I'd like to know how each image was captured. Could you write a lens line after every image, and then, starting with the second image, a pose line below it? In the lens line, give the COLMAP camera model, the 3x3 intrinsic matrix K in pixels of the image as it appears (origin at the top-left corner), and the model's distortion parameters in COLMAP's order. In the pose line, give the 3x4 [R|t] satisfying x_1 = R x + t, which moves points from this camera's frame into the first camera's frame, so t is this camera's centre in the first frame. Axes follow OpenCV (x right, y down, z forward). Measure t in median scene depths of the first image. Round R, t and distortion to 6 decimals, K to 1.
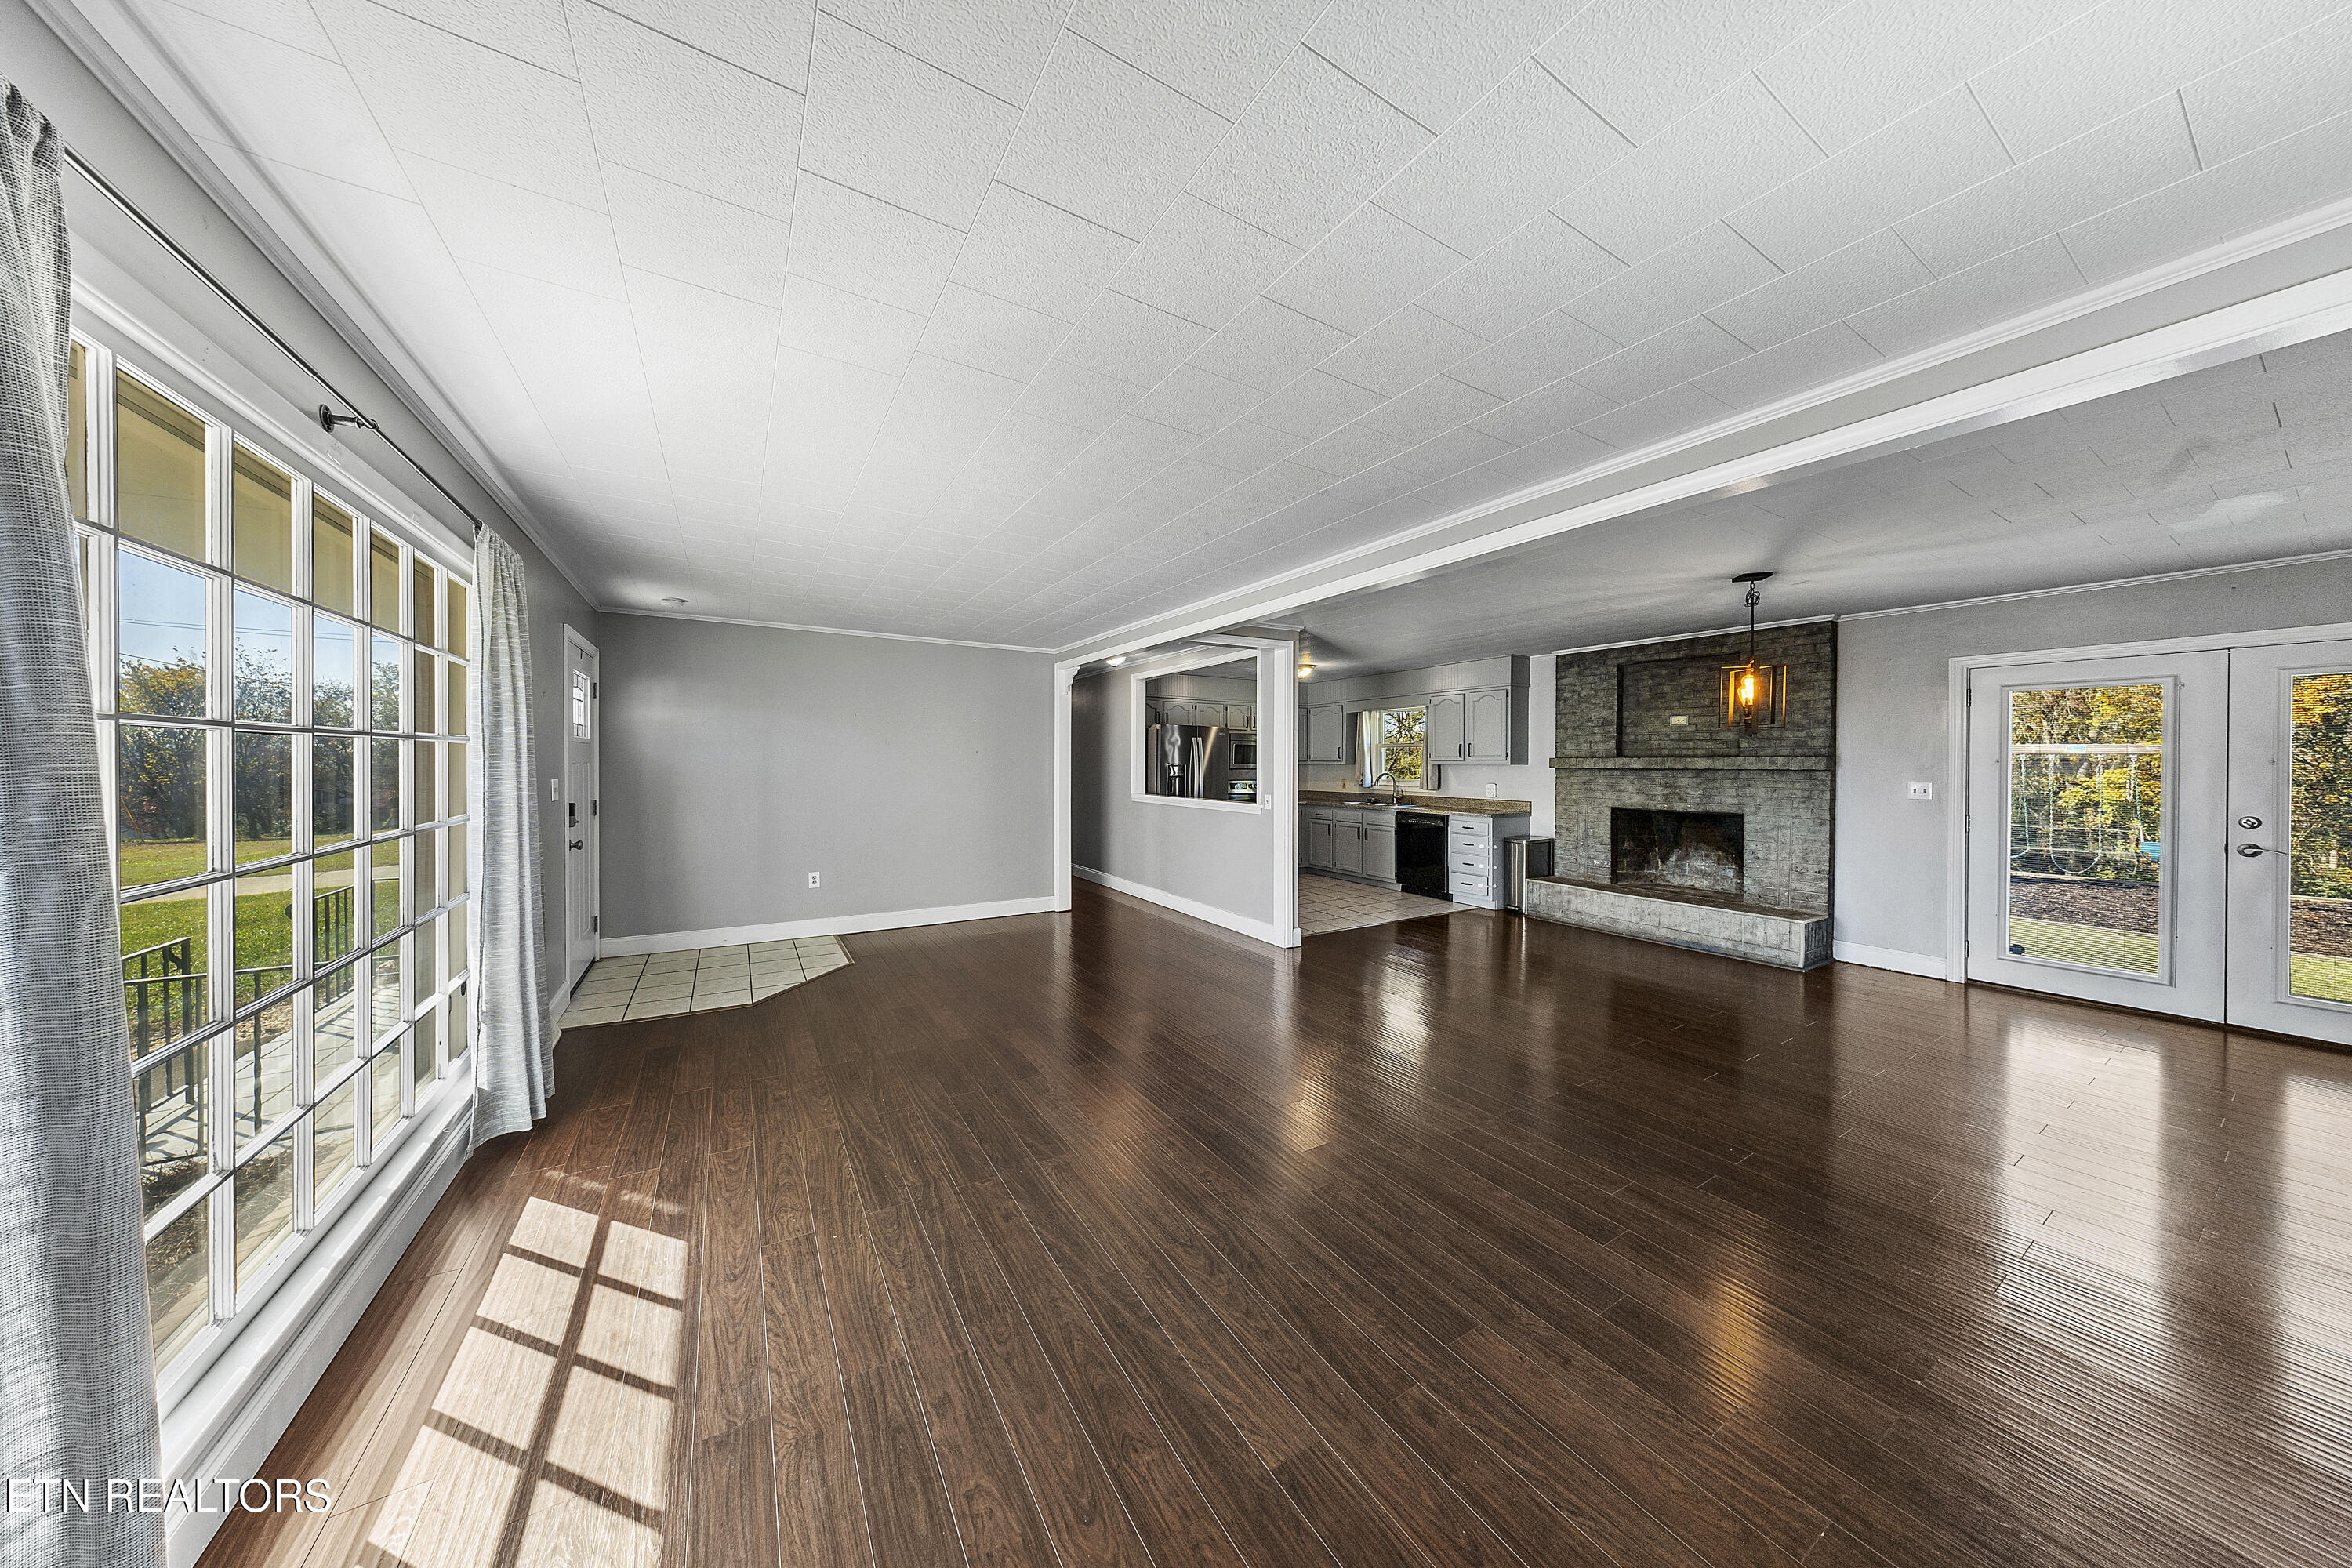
lens RADIAL K [[667.6, 0, 1165.6], [0, 667.6, 770.2], [0, 0, 1]] dist [0.001405, 0.000022]
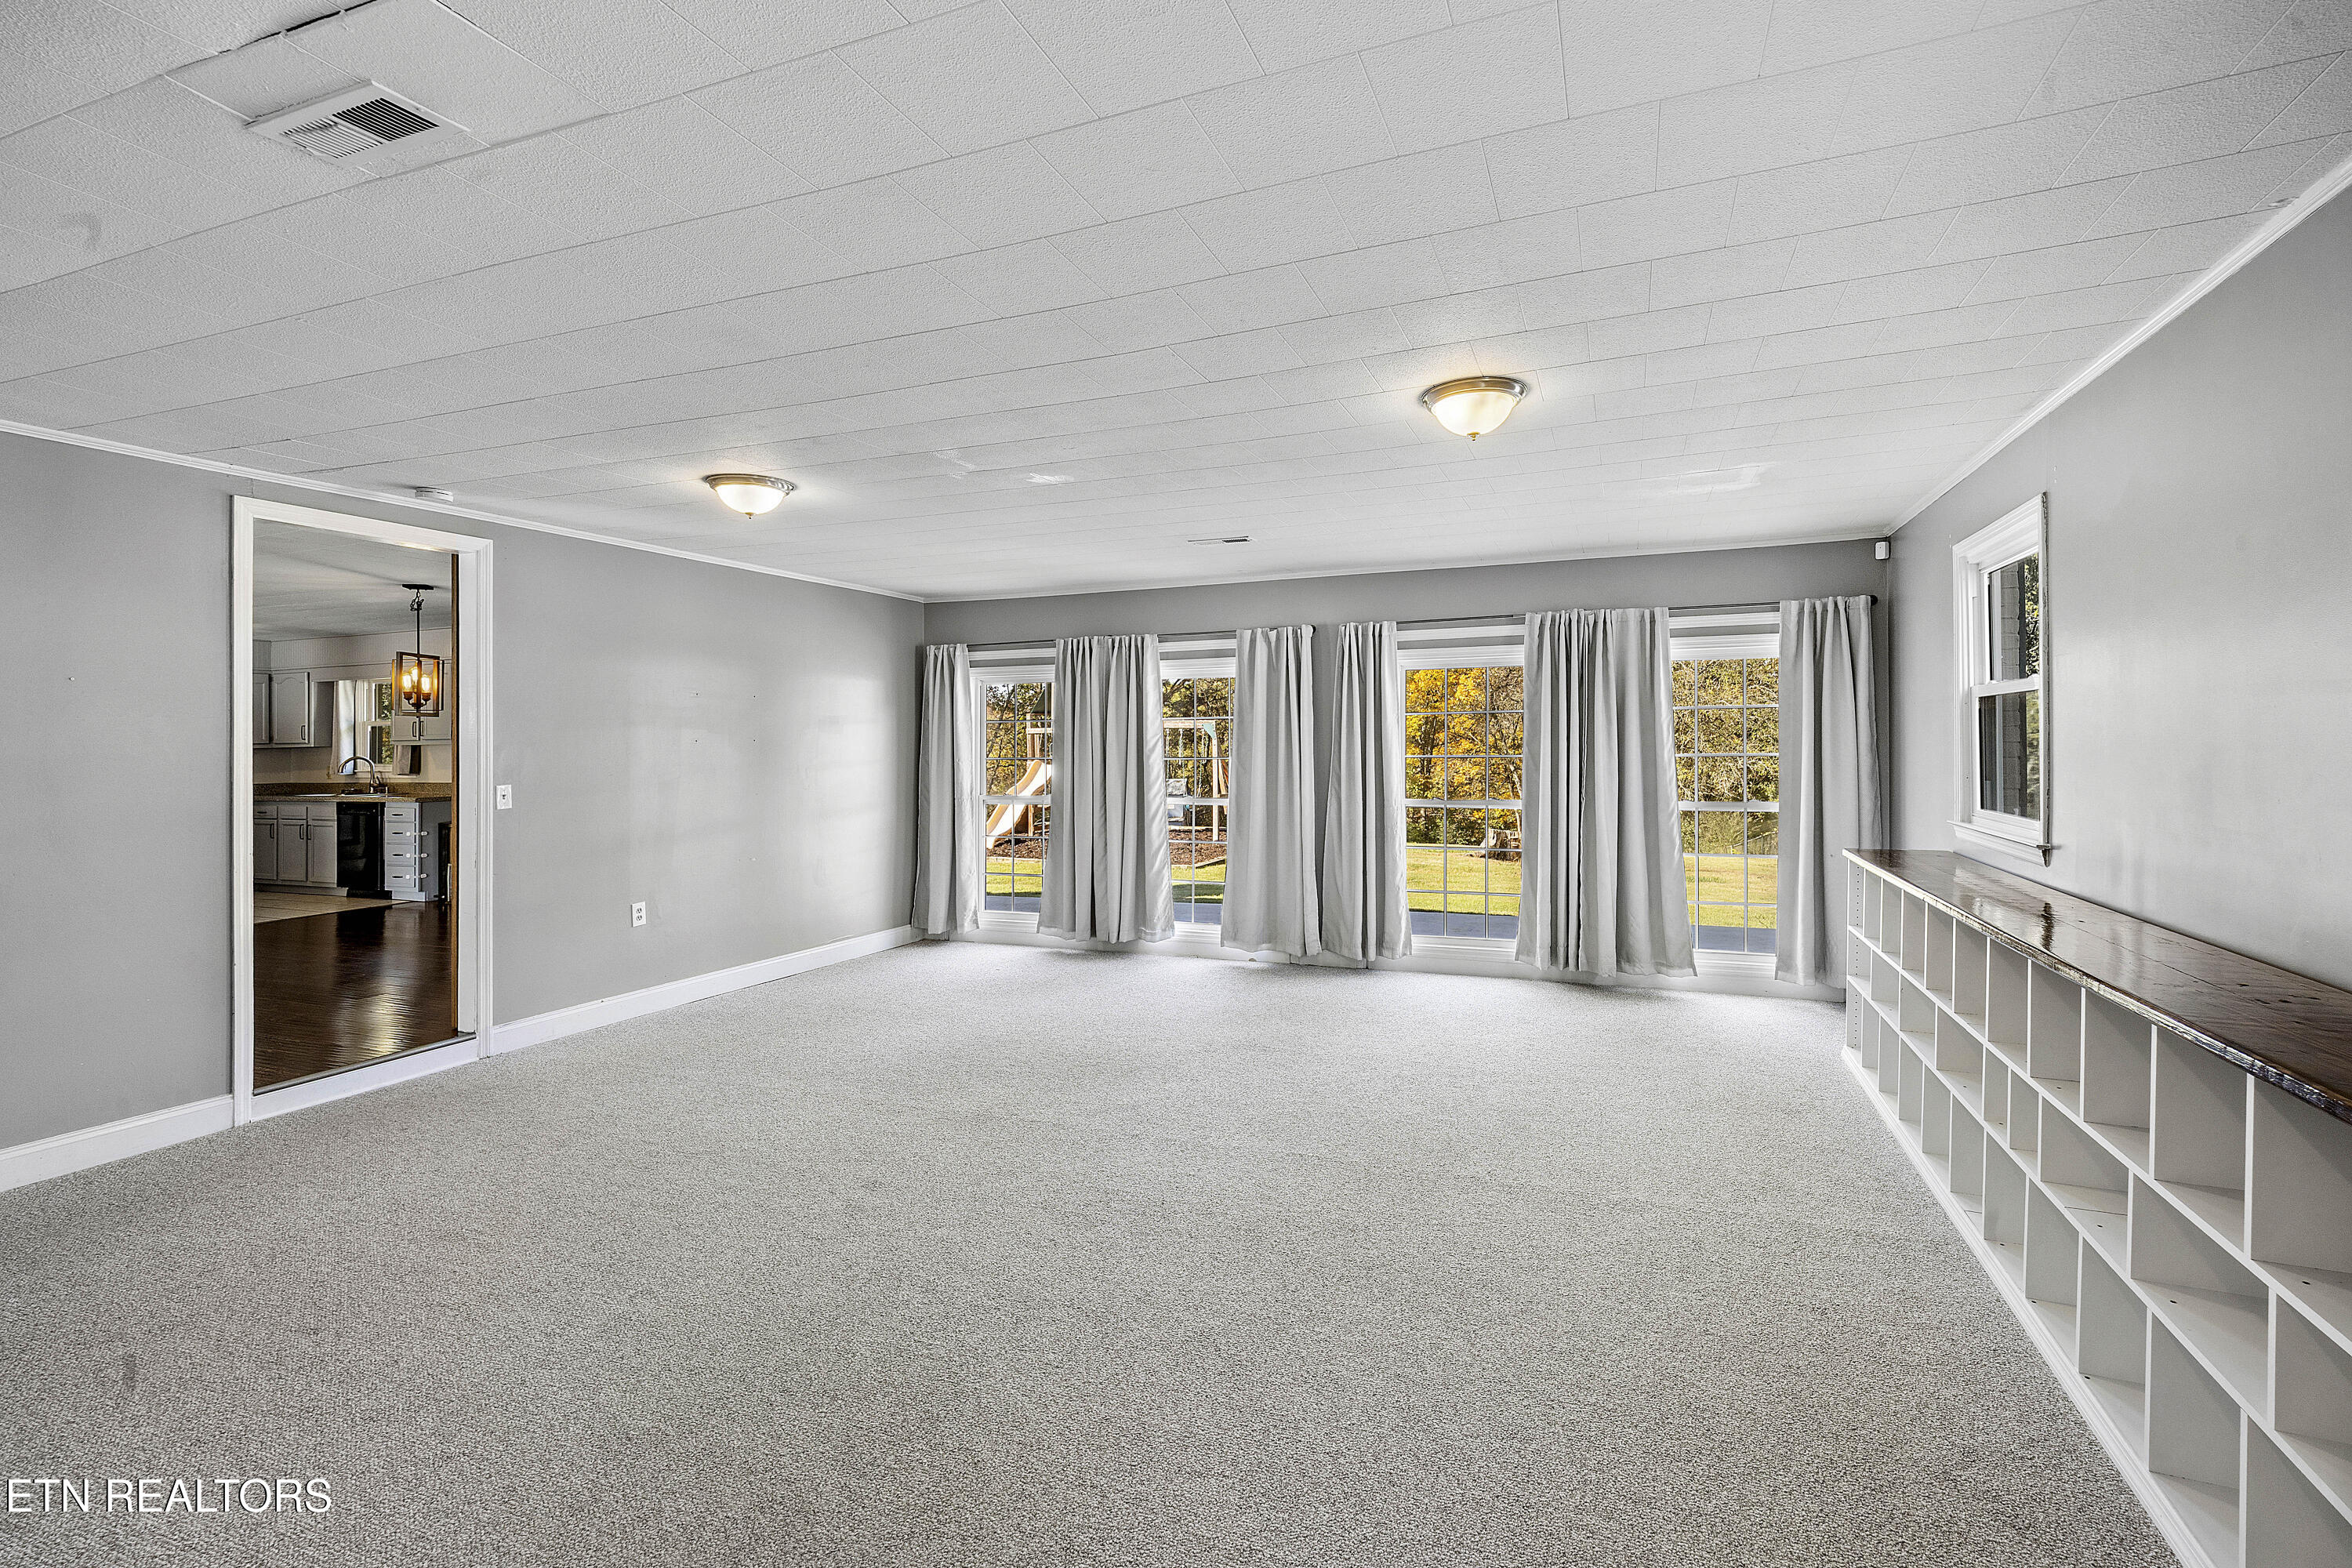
lens RADIAL K [[1027.9, 0, 1246.3], [0, 1027.9, 739.3], [0, 0, 1]] dist [0.001036, -0.000131]
pose [[0.800020, -0.014103, 0.599807, 0.547815], [0.022644, 0.999721, -0.006695, 0.019464], [-0.599546, 0.018938, 0.800117, -0.814213]]
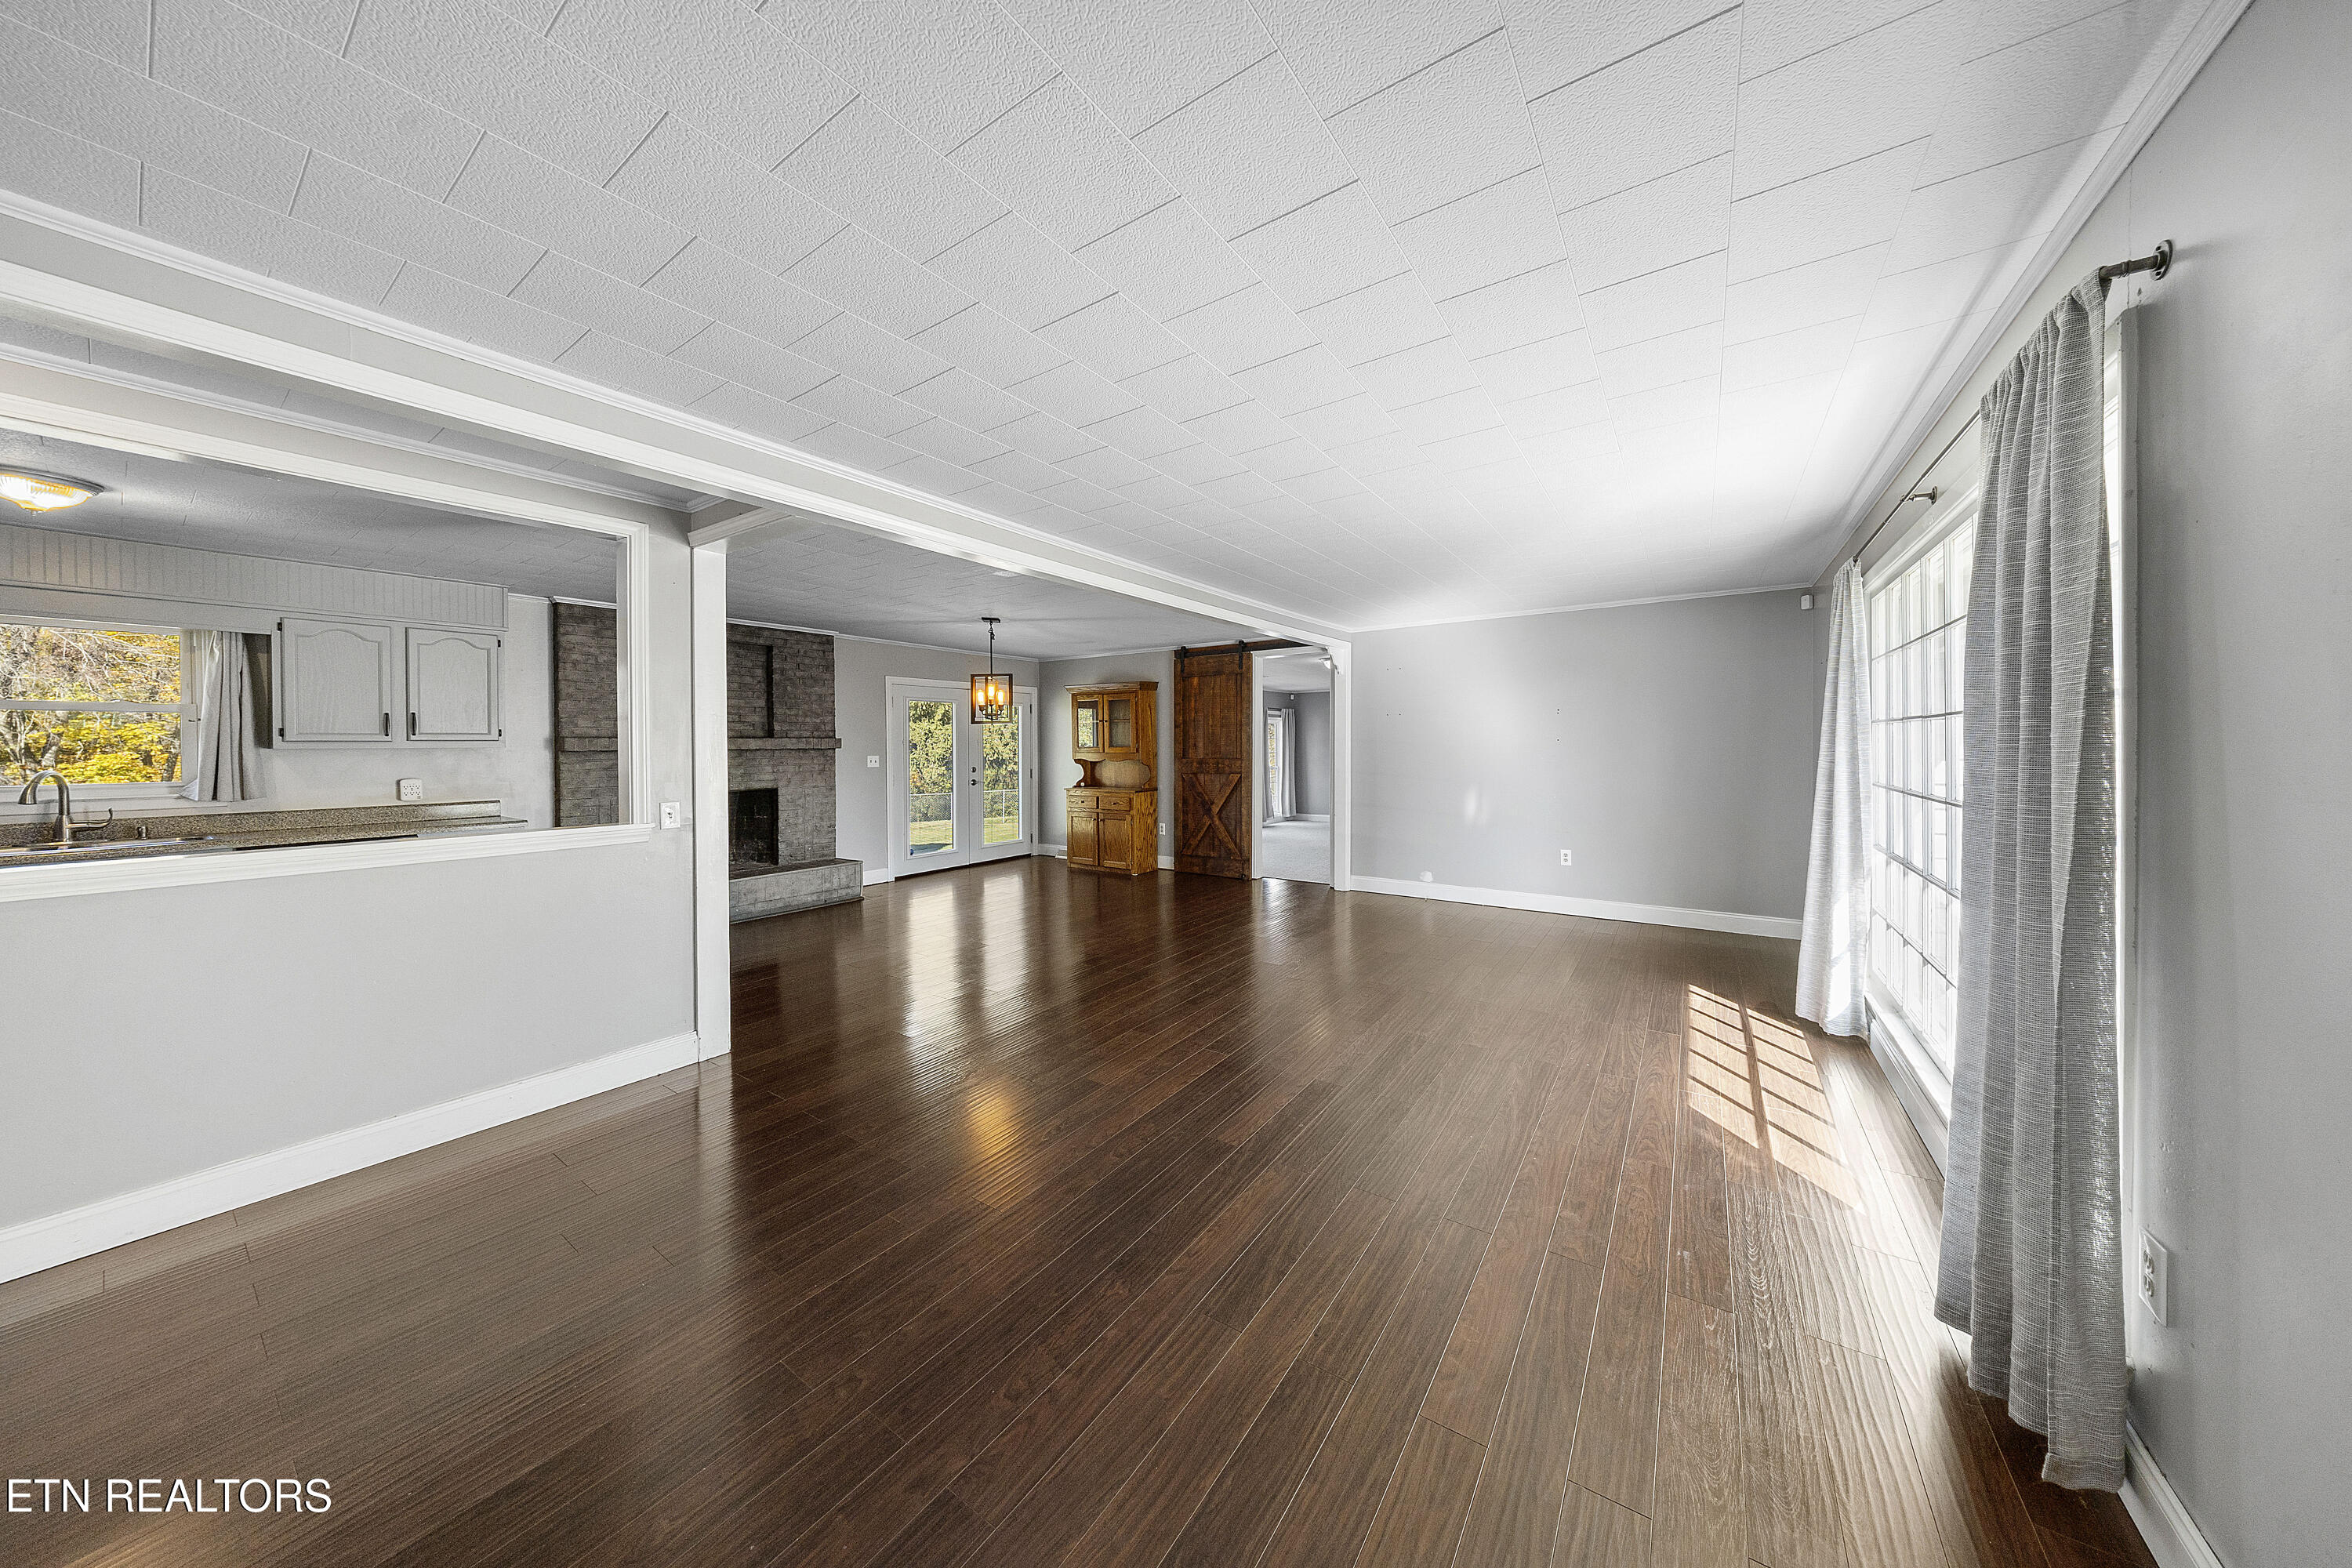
lens RADIAL K [[739.4, 0, 1181.2], [0, 739.4, 752.2], [0, 0, 1]] dist [-0.000299, -0.000017]
pose [[-0.373617, -0.012149, 0.927504, -0.451664], [0.013652, 0.999734, 0.018595, -0.007765], [-0.927483, 0.019609, -0.373351, 0.659589]]
